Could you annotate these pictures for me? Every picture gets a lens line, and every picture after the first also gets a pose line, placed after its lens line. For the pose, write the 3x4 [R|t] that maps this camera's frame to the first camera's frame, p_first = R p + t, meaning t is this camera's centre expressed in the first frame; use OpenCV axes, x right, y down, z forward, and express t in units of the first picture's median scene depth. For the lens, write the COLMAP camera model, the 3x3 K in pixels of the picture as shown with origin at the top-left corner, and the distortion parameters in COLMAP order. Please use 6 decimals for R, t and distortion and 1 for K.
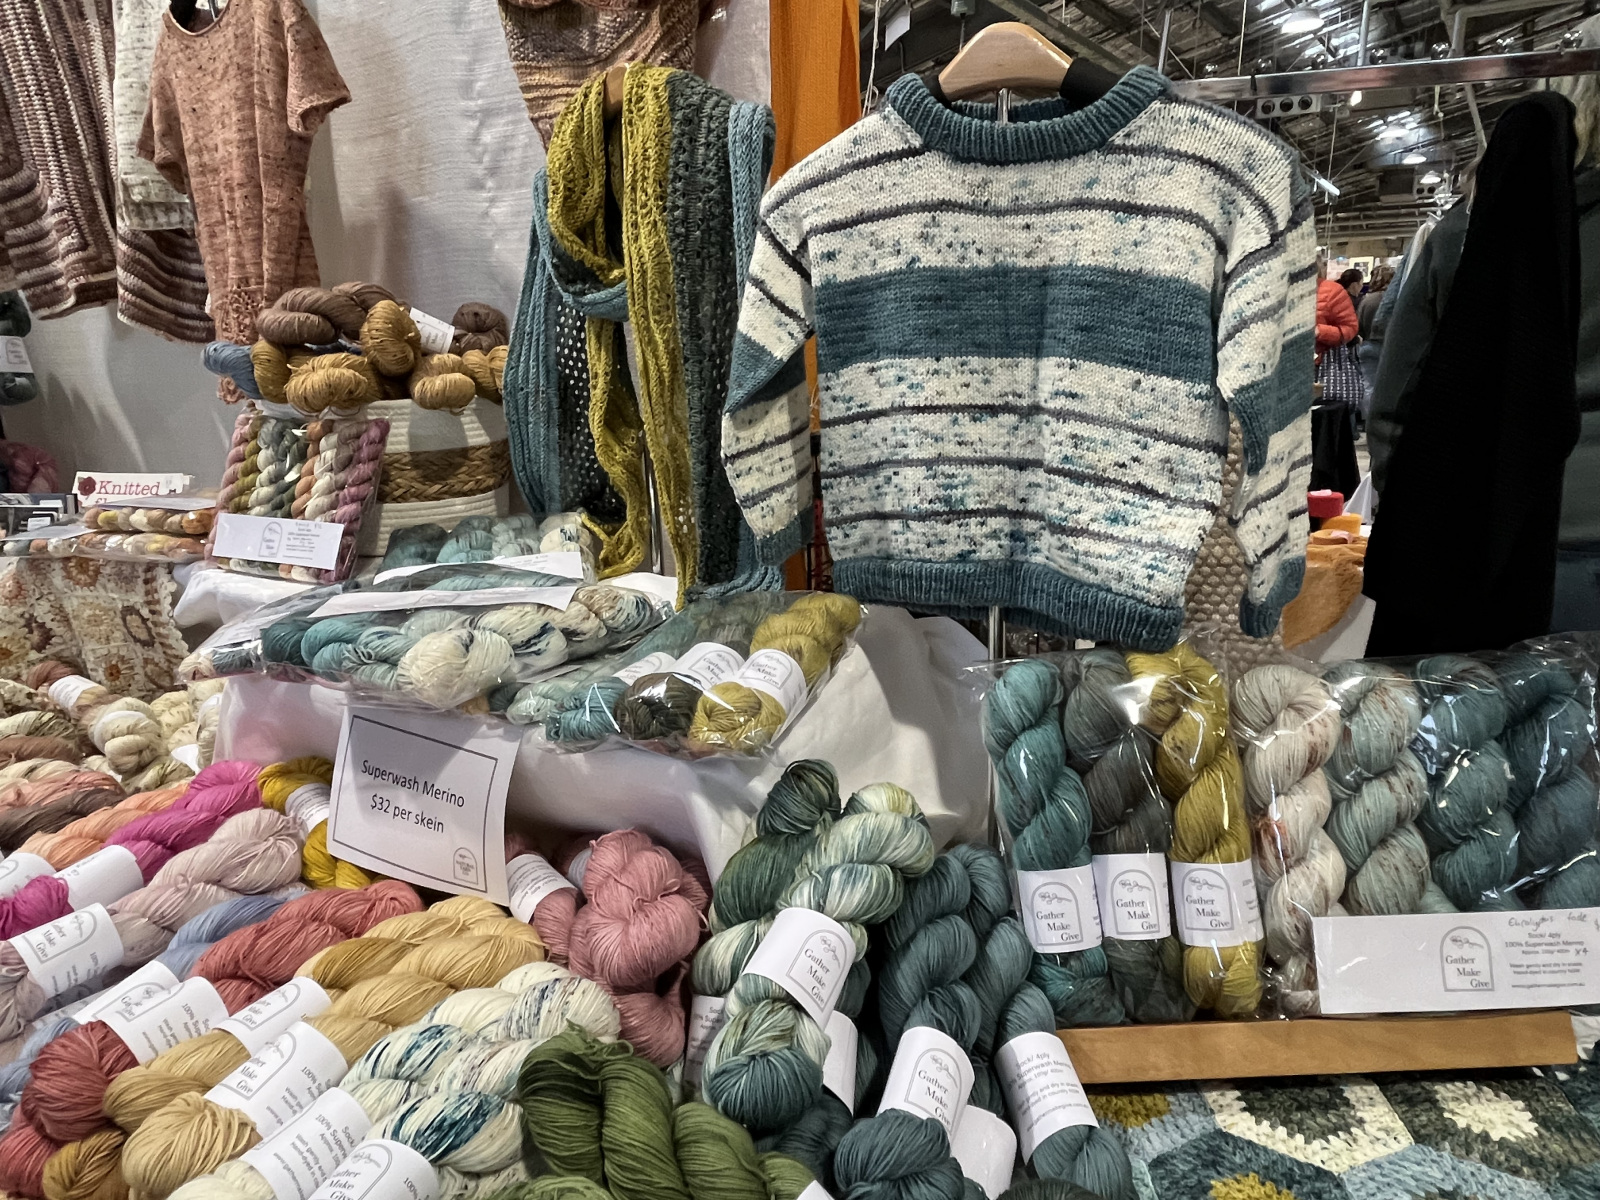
lens RADIAL K [[988.9, 0, 799.2], [0, 988.9, 600.7], [0, 0, 1]] dist [-0.002471, 0.001354]
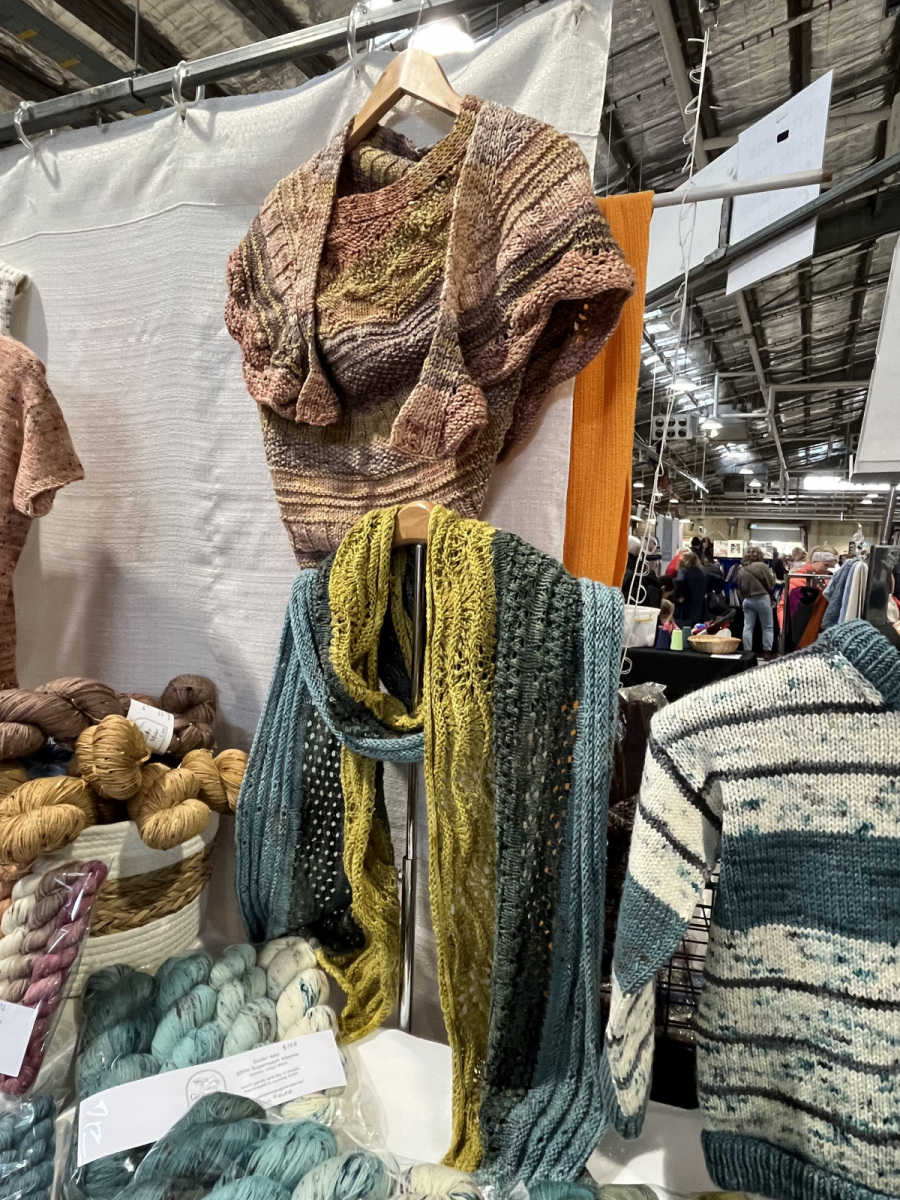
lens RADIAL K [[741.7, 0, 450.7], [0, 741.7, 599.2], [0, 0, 1]] dist [-0.002471, 0.001354]
pose [[0.983779, 0.051173, 0.171932, -0.269690], [-0.015620, 0.979244, -0.202082, -0.307302], [-0.178704, 0.196119, 0.964159, 0.316593]]
